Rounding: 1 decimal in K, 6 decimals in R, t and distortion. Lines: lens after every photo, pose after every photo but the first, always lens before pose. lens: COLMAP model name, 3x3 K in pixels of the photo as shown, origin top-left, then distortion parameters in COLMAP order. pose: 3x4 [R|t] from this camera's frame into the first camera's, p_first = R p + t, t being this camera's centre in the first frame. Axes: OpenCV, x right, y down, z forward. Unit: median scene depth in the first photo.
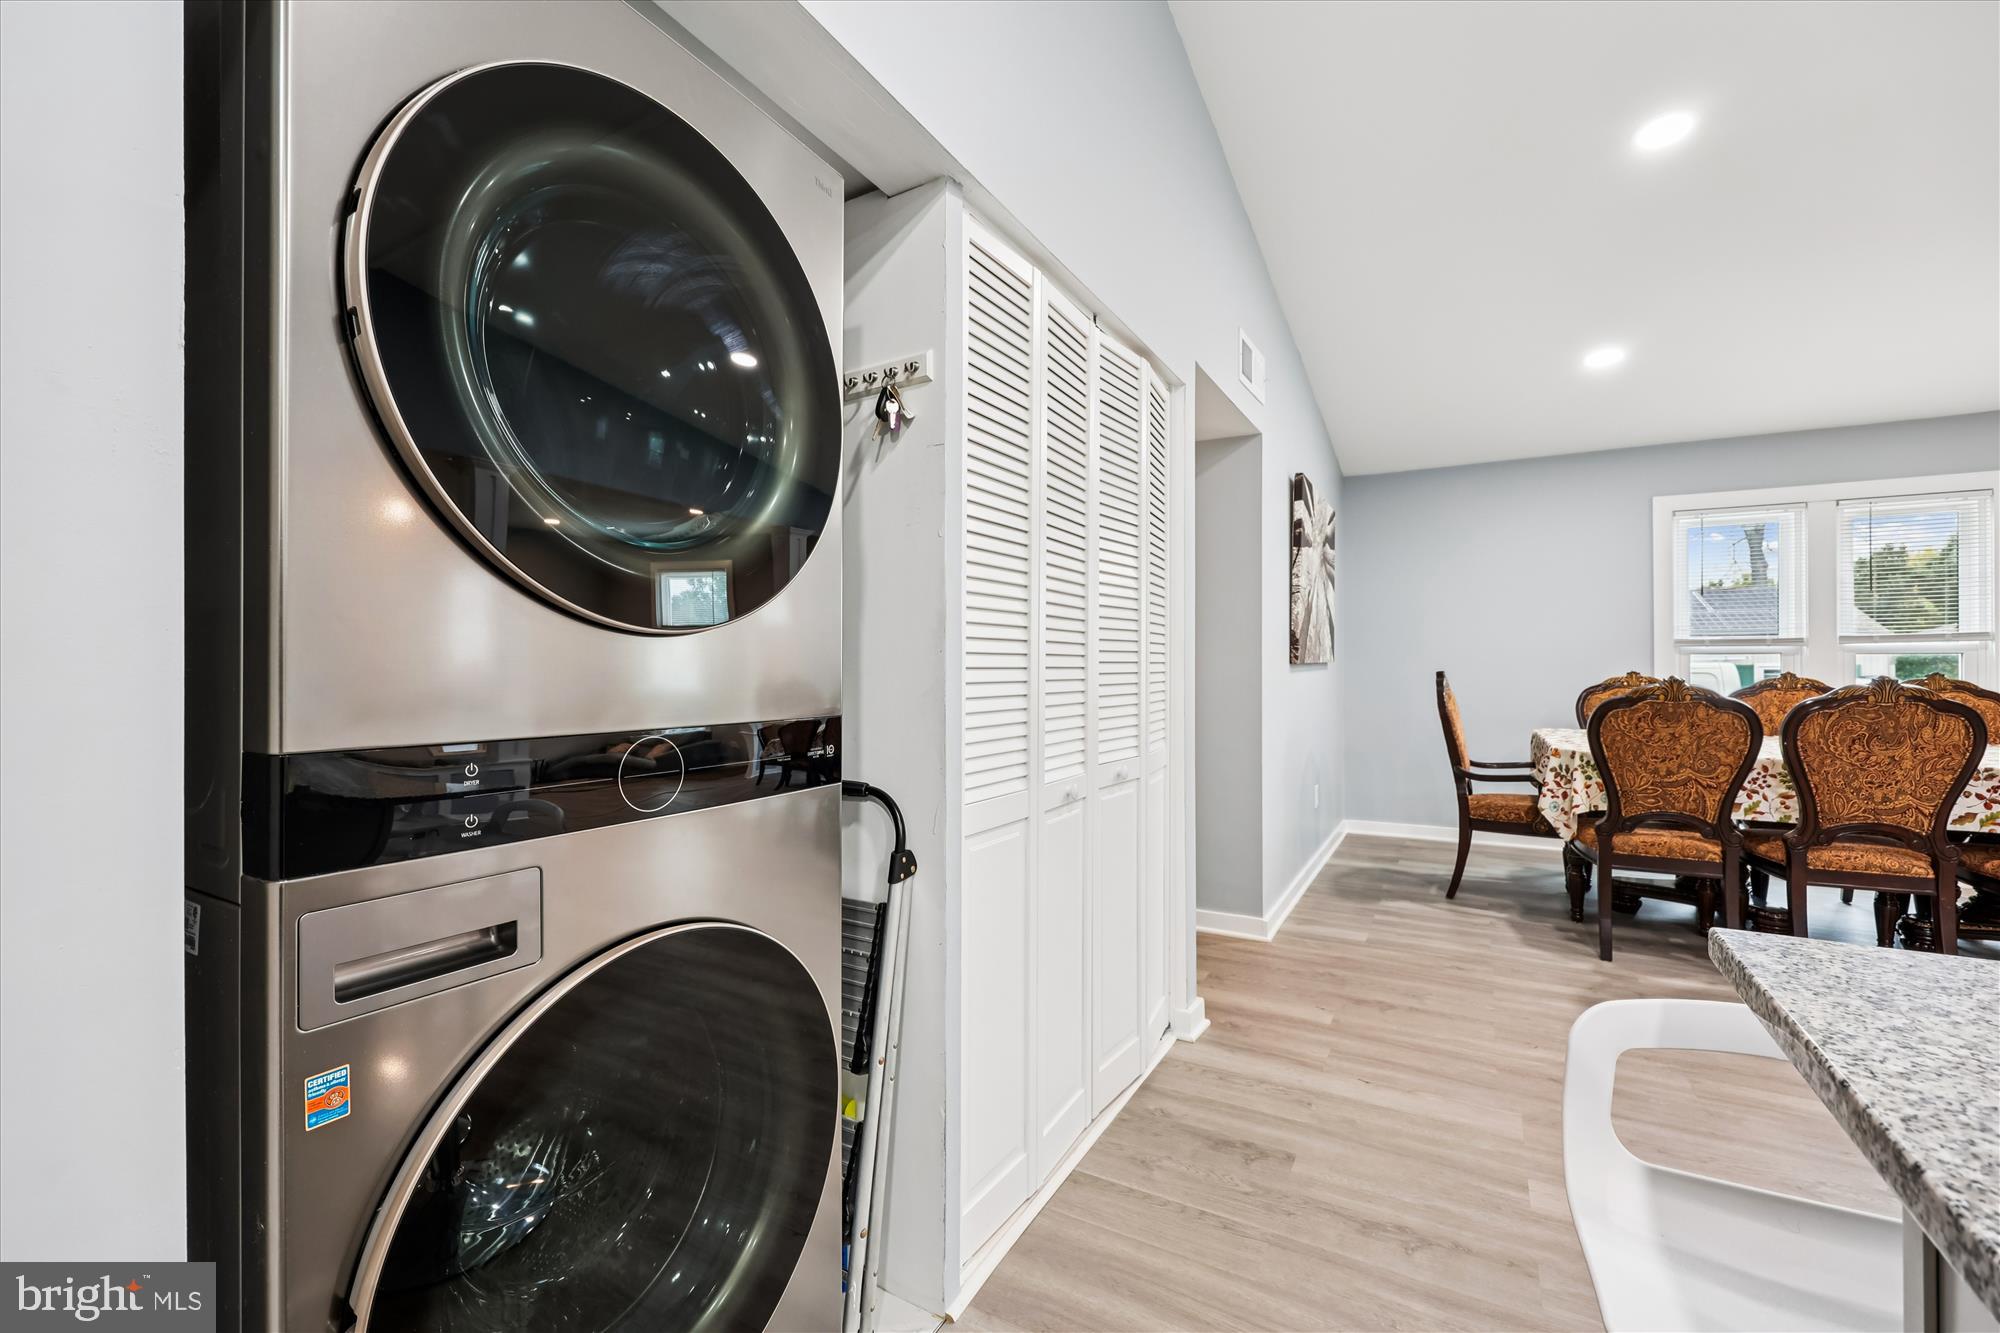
lens RADIAL K [[830.7, 0, 1017.9], [0, 830.7, 662.6], [0, 0, 1]] dist [0.001963, -0.000435]
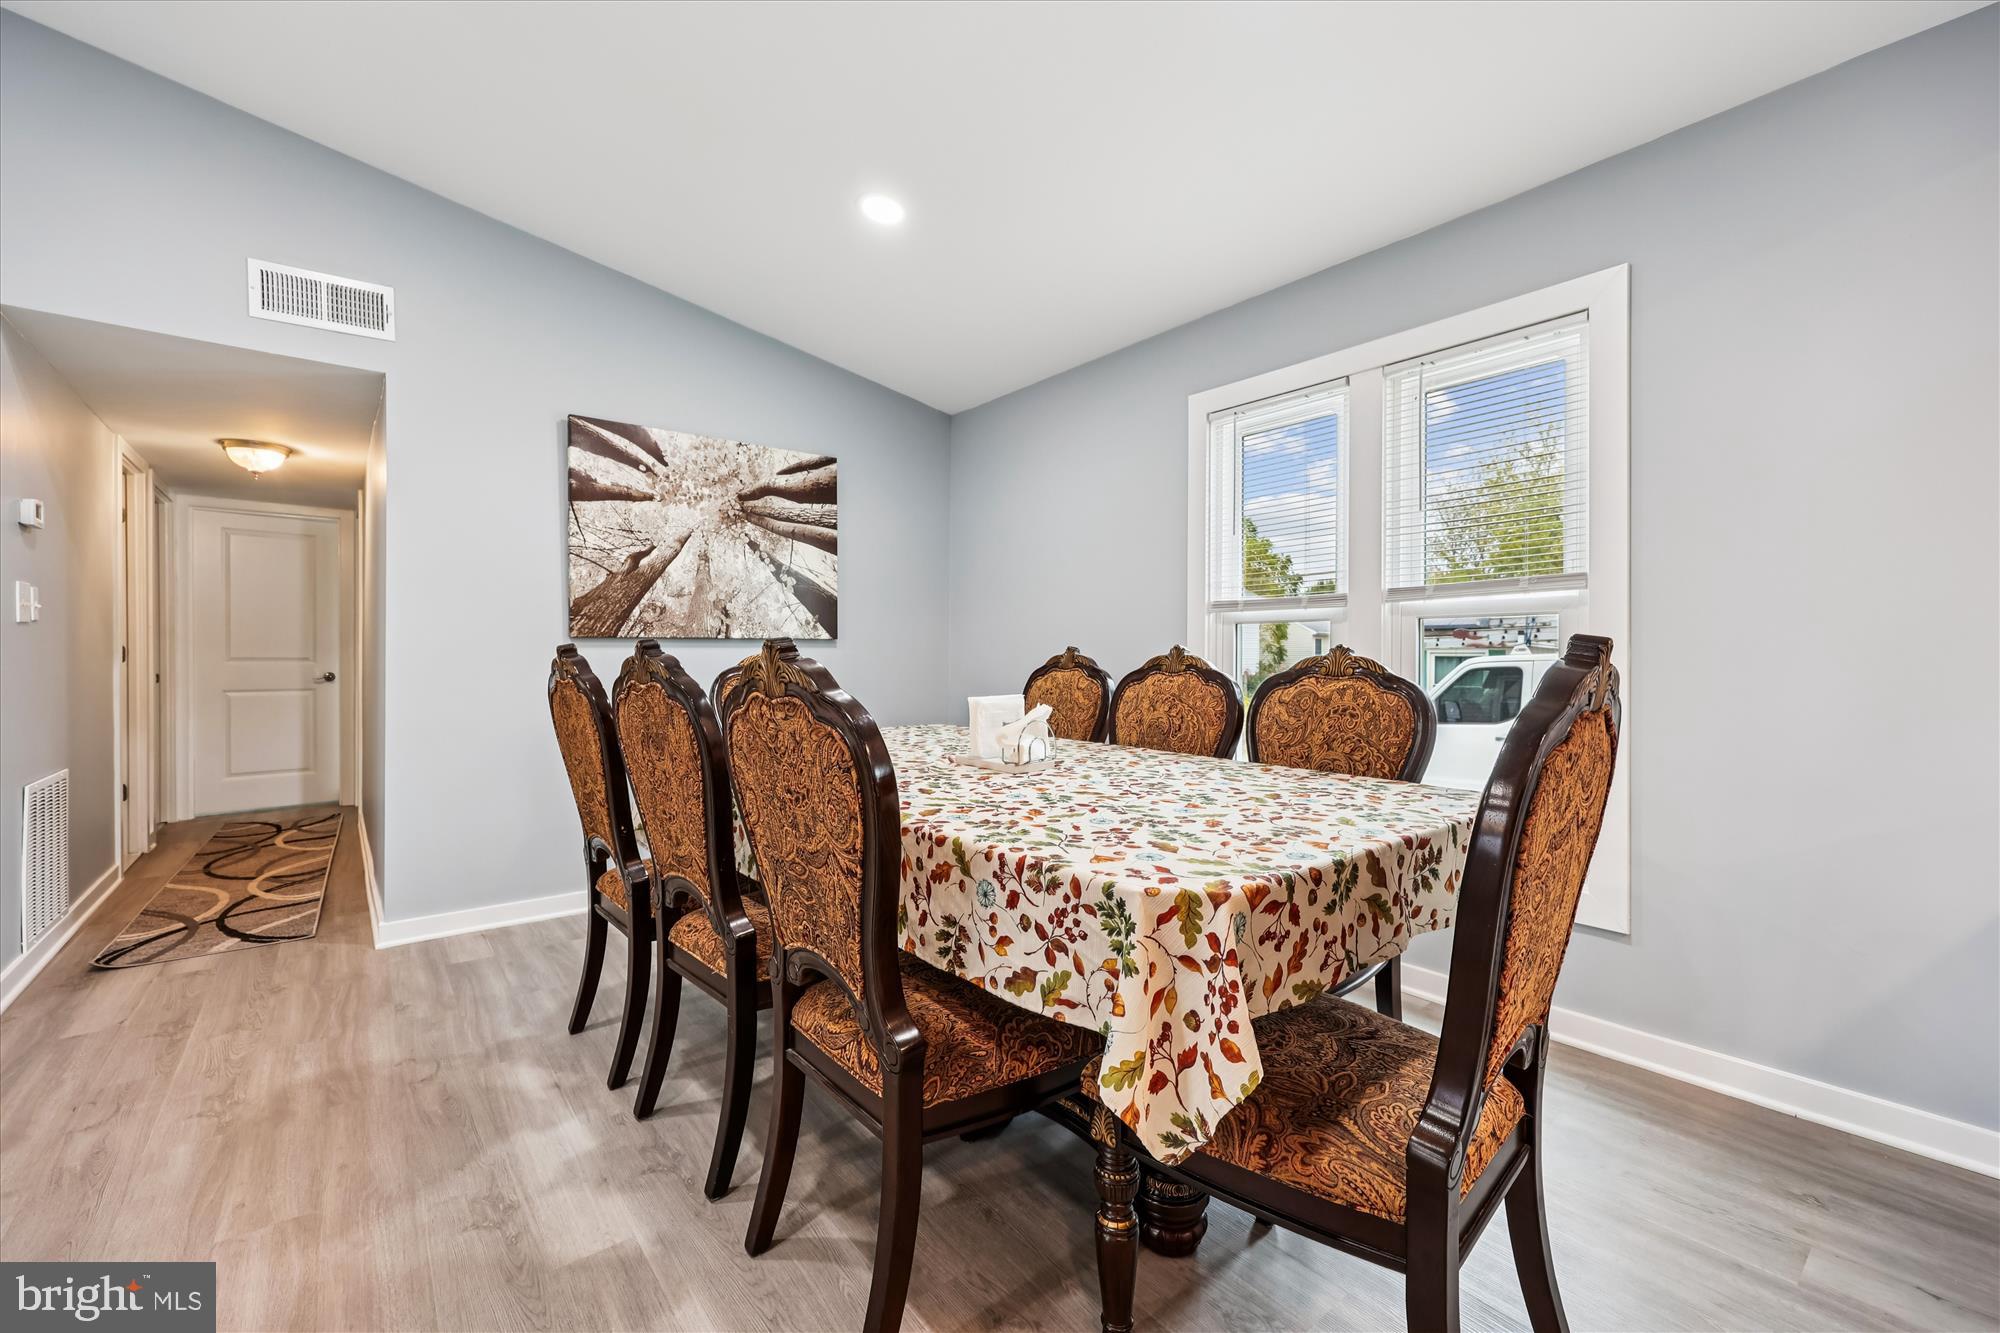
lens RADIAL K [[824.8, 0, 1000.4], [0, 824.8, 653.6], [0, 0, 1]] dist [0.004331, 0.000704]
pose [[0.925710, 0.001893, -0.378230, 1.277069], [-0.001285, 0.999997, 0.001862, 0.020142], [0.378233, -0.001238, 0.925710, 0.444230]]
